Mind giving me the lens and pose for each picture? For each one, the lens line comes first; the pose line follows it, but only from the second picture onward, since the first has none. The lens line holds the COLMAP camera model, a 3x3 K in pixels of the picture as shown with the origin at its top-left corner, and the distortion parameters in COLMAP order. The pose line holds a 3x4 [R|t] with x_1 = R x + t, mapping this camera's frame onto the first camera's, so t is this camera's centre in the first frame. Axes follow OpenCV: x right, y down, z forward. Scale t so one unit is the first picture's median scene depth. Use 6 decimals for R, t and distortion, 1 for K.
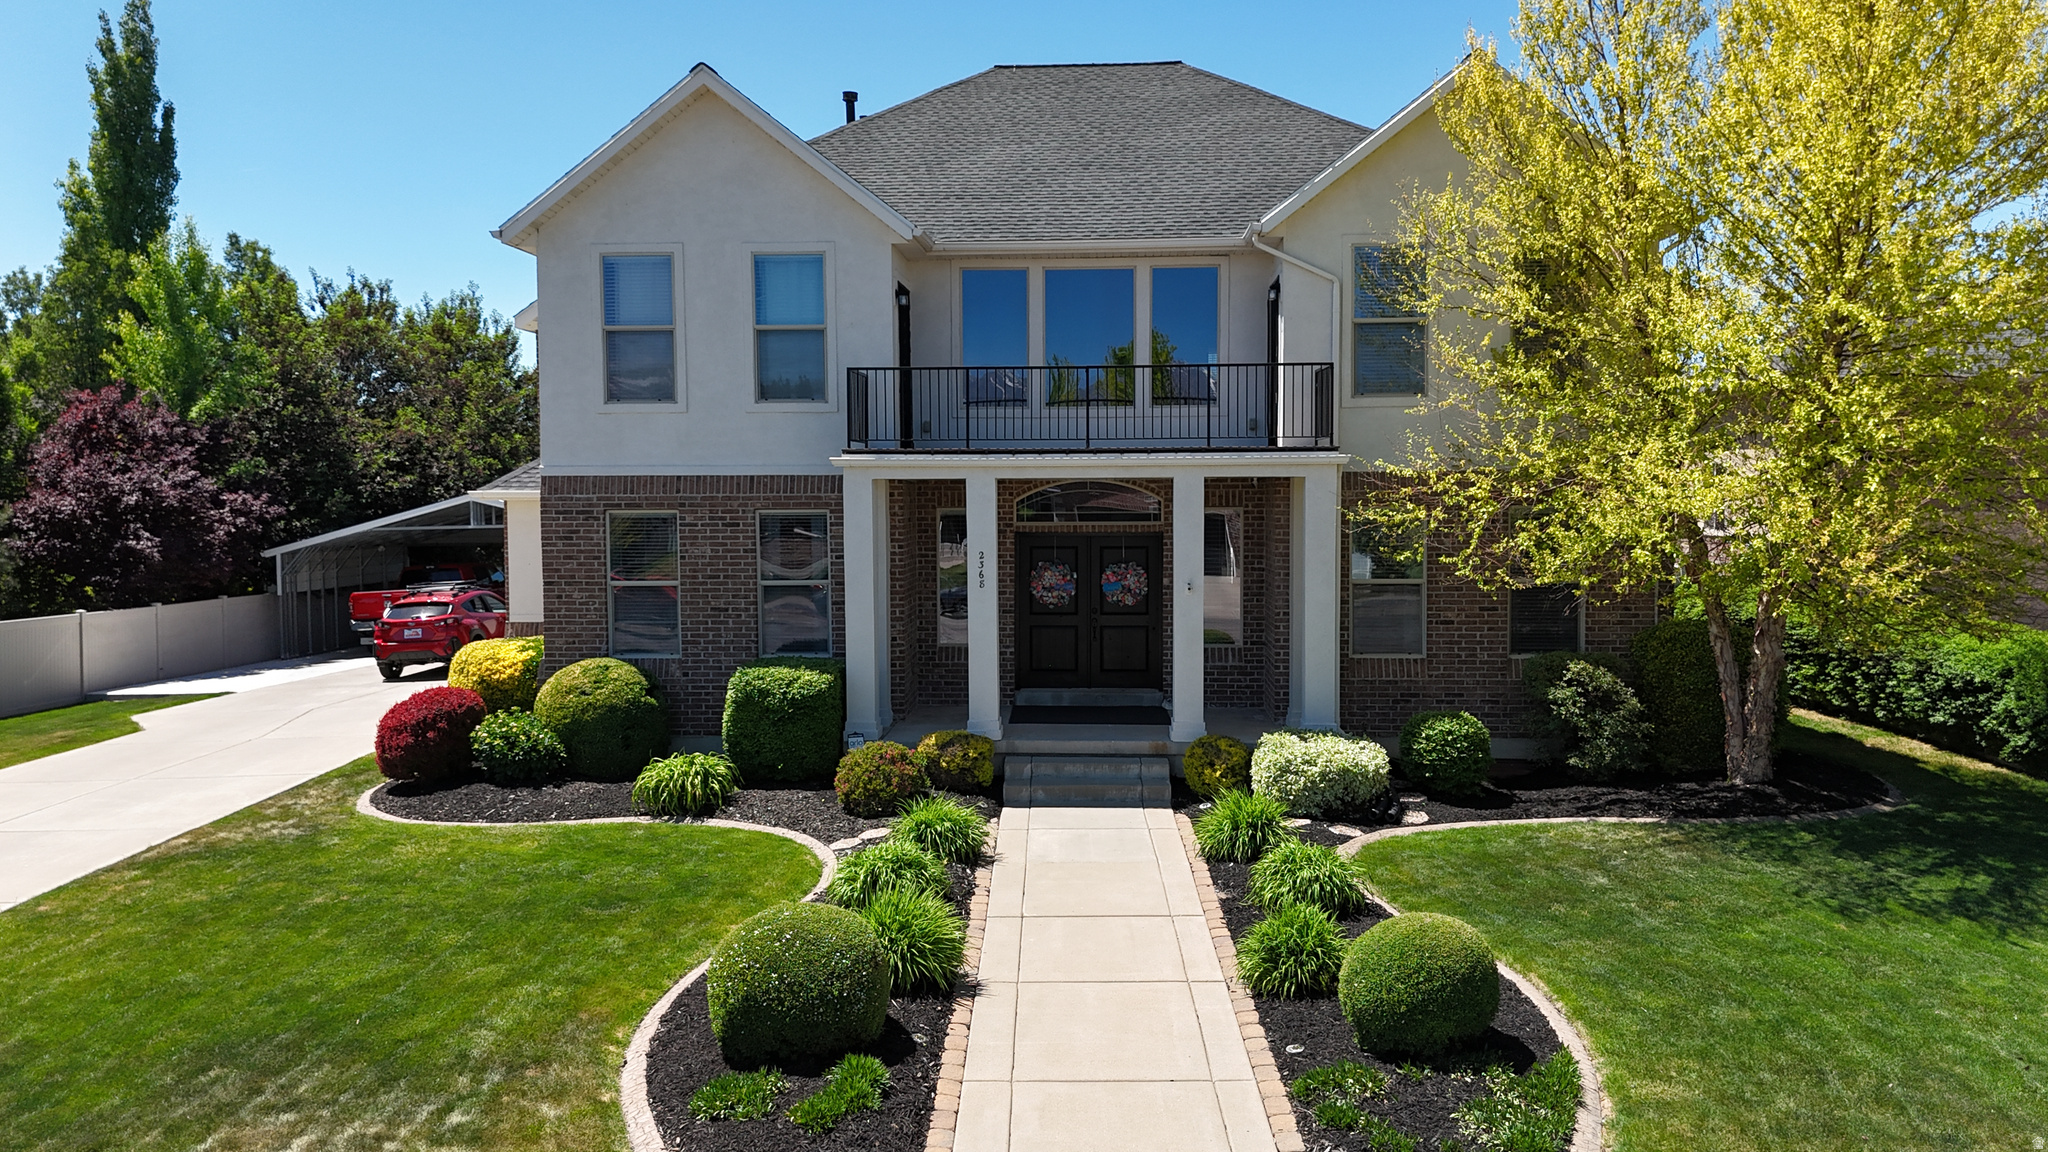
lens RADIAL K [[1509.6, 0, 1031.2], [0, 1509.6, 574.2], [0, 0, 1]] dist [0.088382, -0.100467]
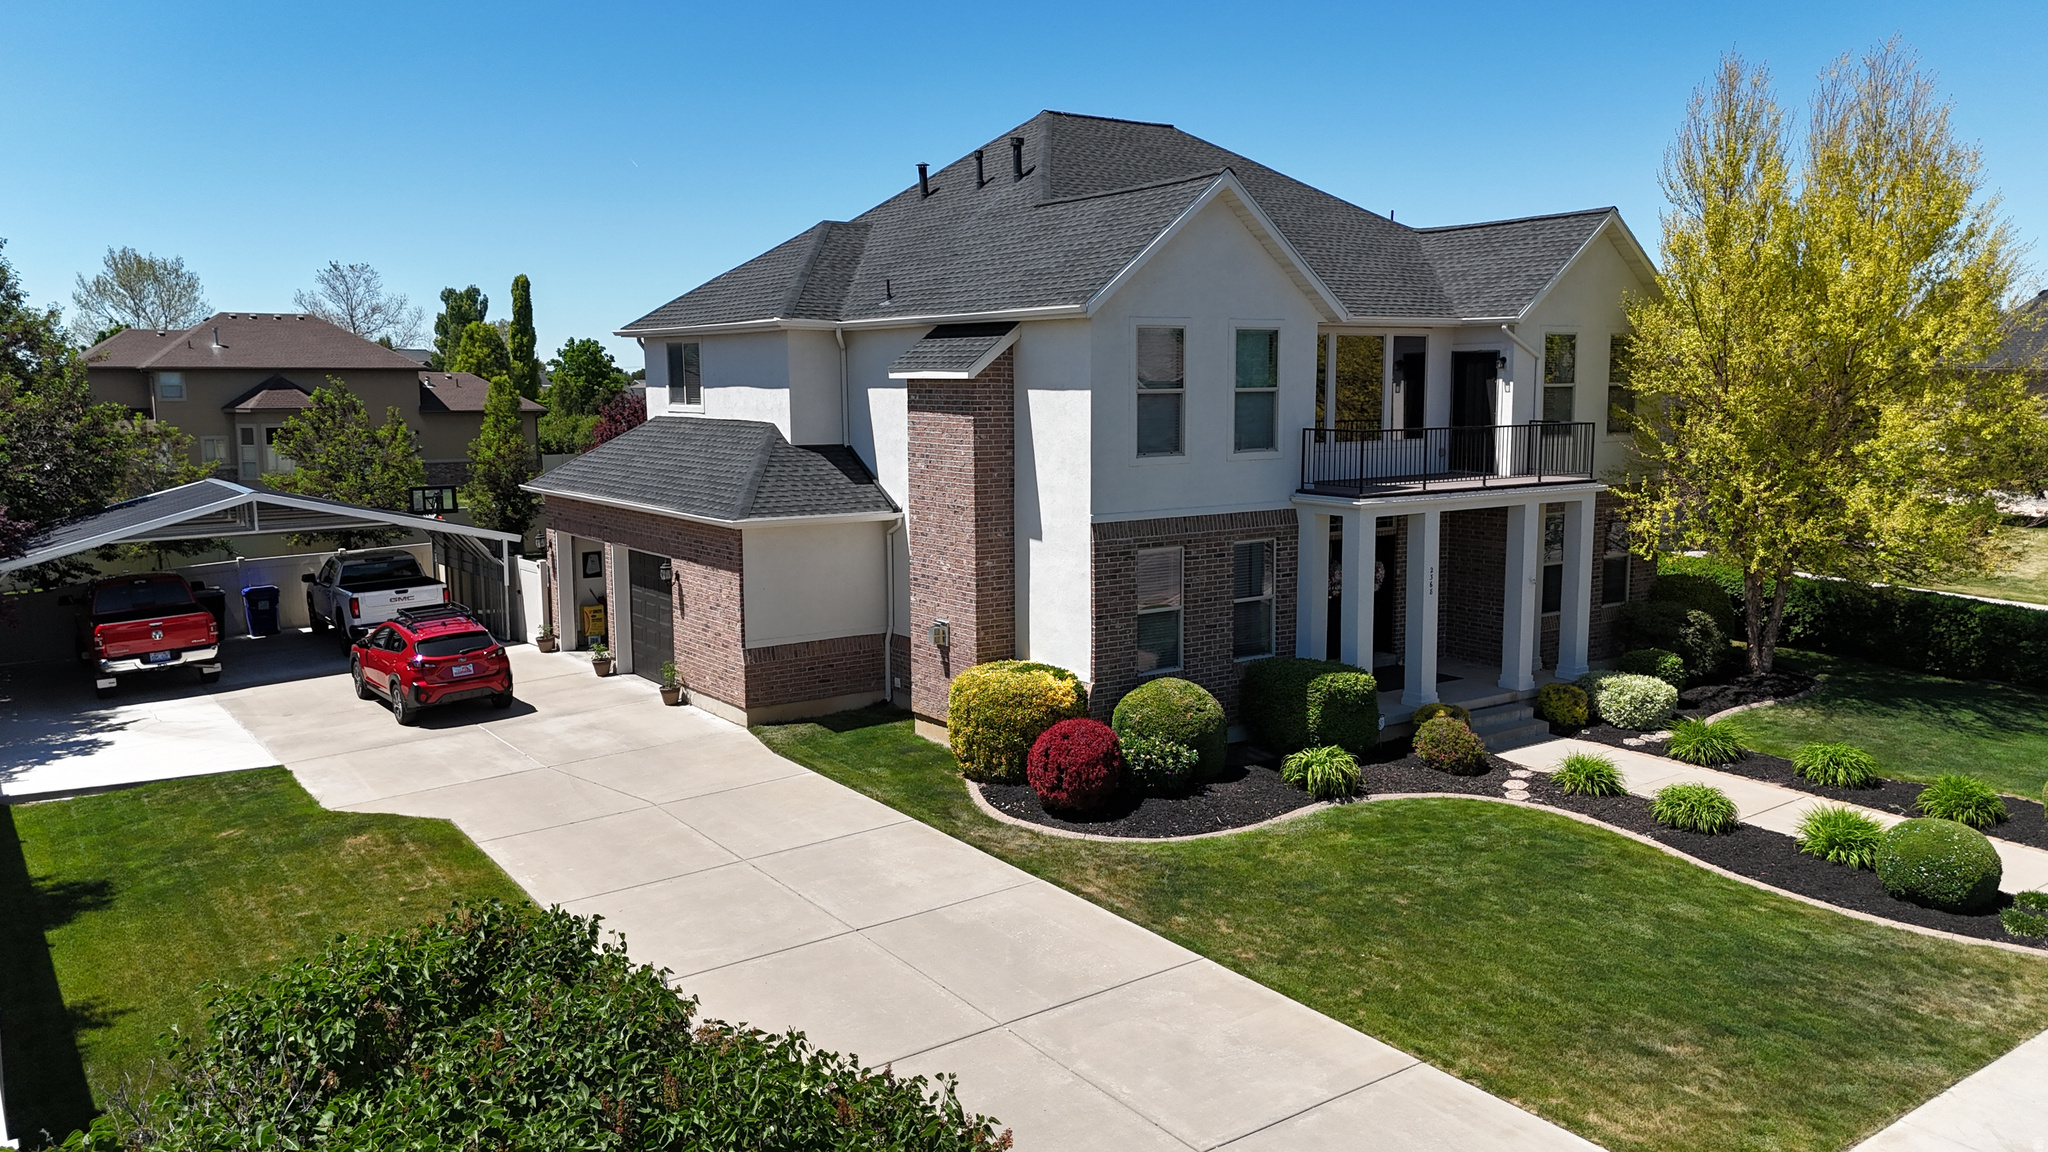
lens RADIAL K [[1509.6, 0, 1031.2], [0, 1509.6, 574.2], [0, 0, 1]] dist [0.088382, -0.100467]
pose [[0.781332, -0.077337, 0.619305, -1.184216], [0.032134, 0.995962, 0.083832, -0.137143], [-0.623288, -0.045600, 0.780662, 0.183285]]
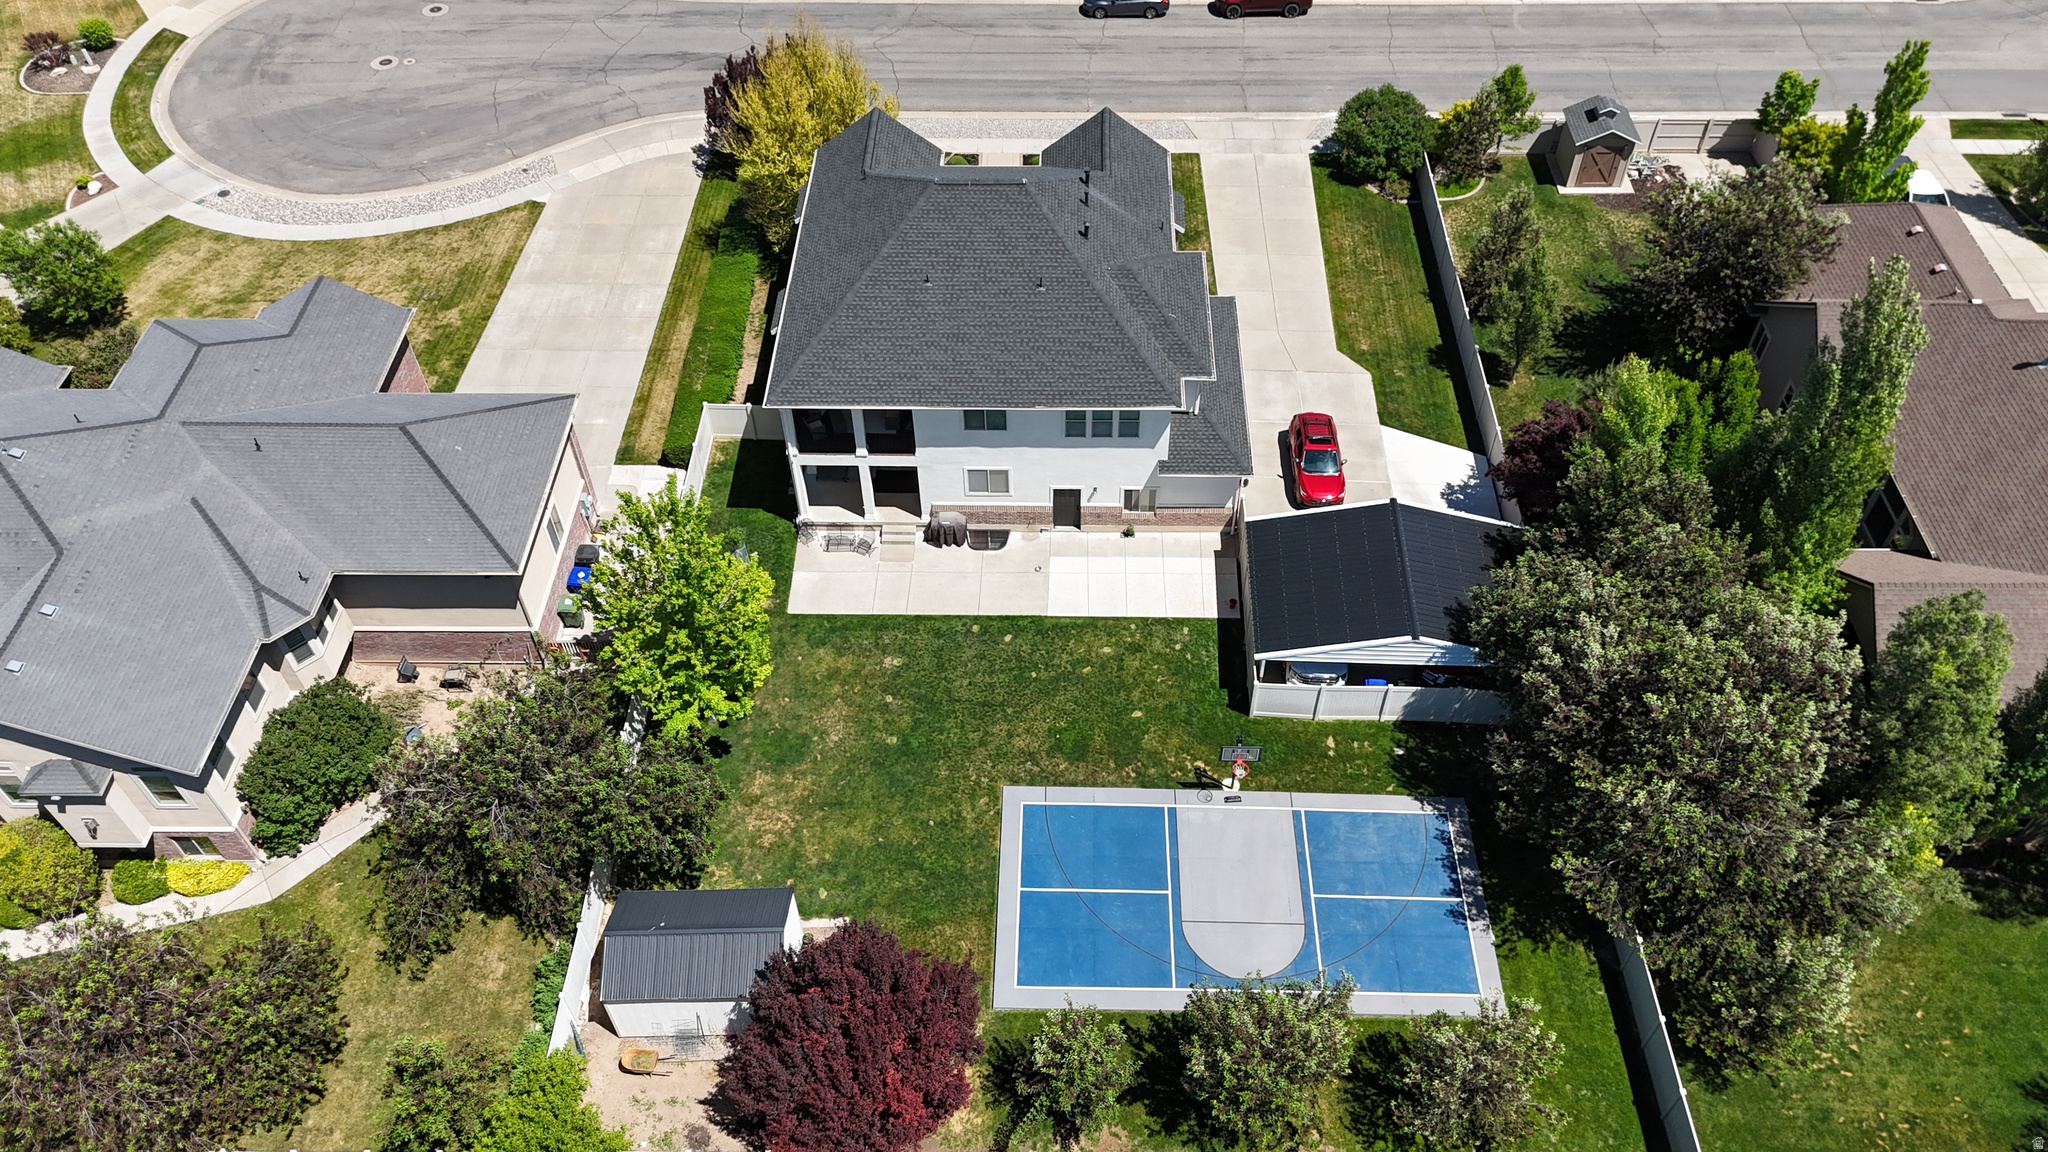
lens RADIAL K [[1509.6, 0, 1031.2], [0, 1509.6, 574.2], [0, 0, 1]] dist [0.088382, -0.100467]
pose [[-0.999494, 0.031355, -0.005346, -0.010892], [0.015386, 0.623681, 0.781528, -2.475012], [0.027839, 0.781050, -0.623848, 4.183123]]
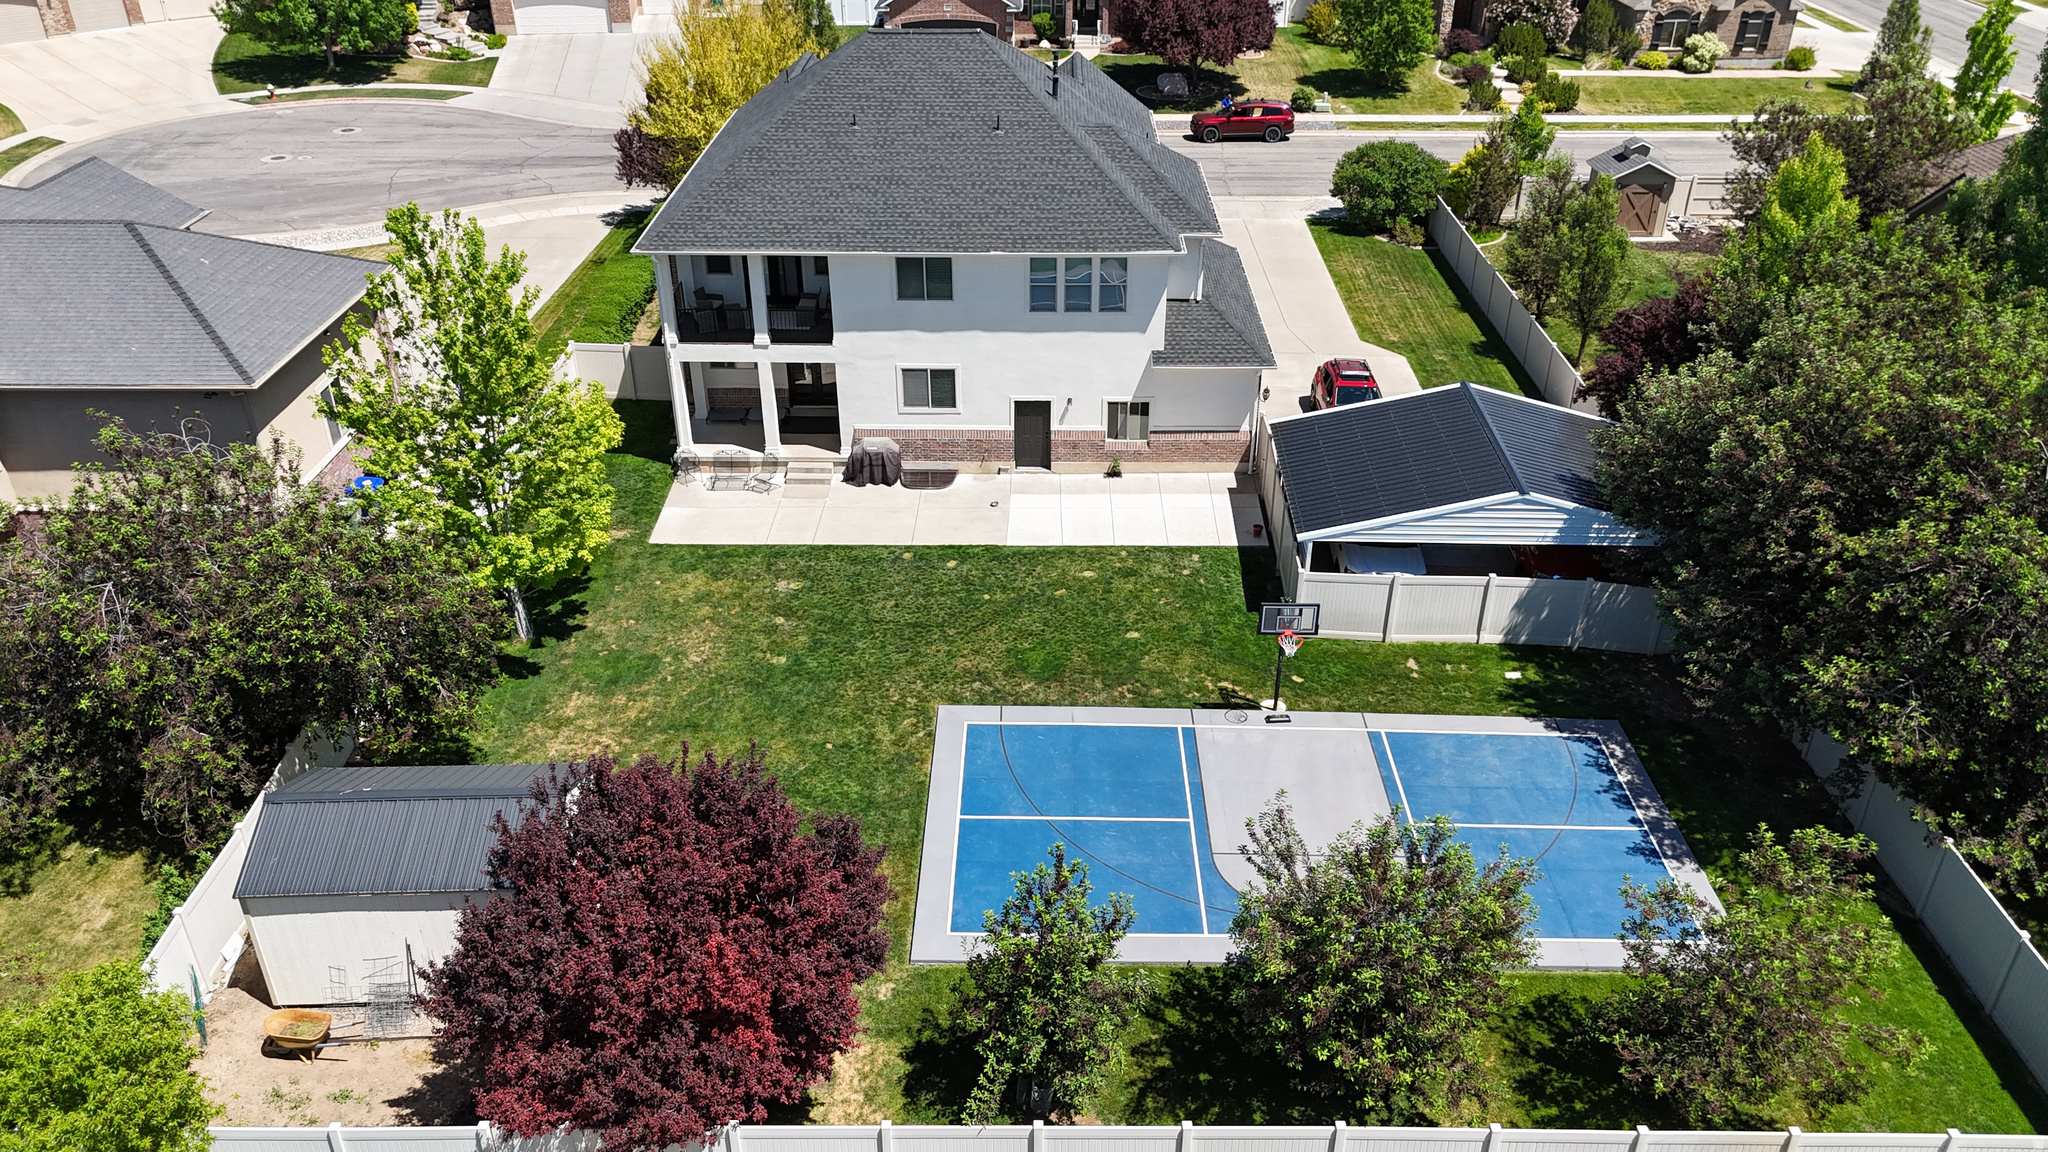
lens RADIAL K [[1509.6, 0, 1031.2], [0, 1509.6, 574.2], [0, 0, 1]] dist [0.088382, -0.100467]
pose [[-0.999108, 0.023743, -0.034910, -0.016080], [0.000746, 0.836688, 0.547680, -1.098038], [0.042213, 0.547165, -0.835959, 4.244786]]
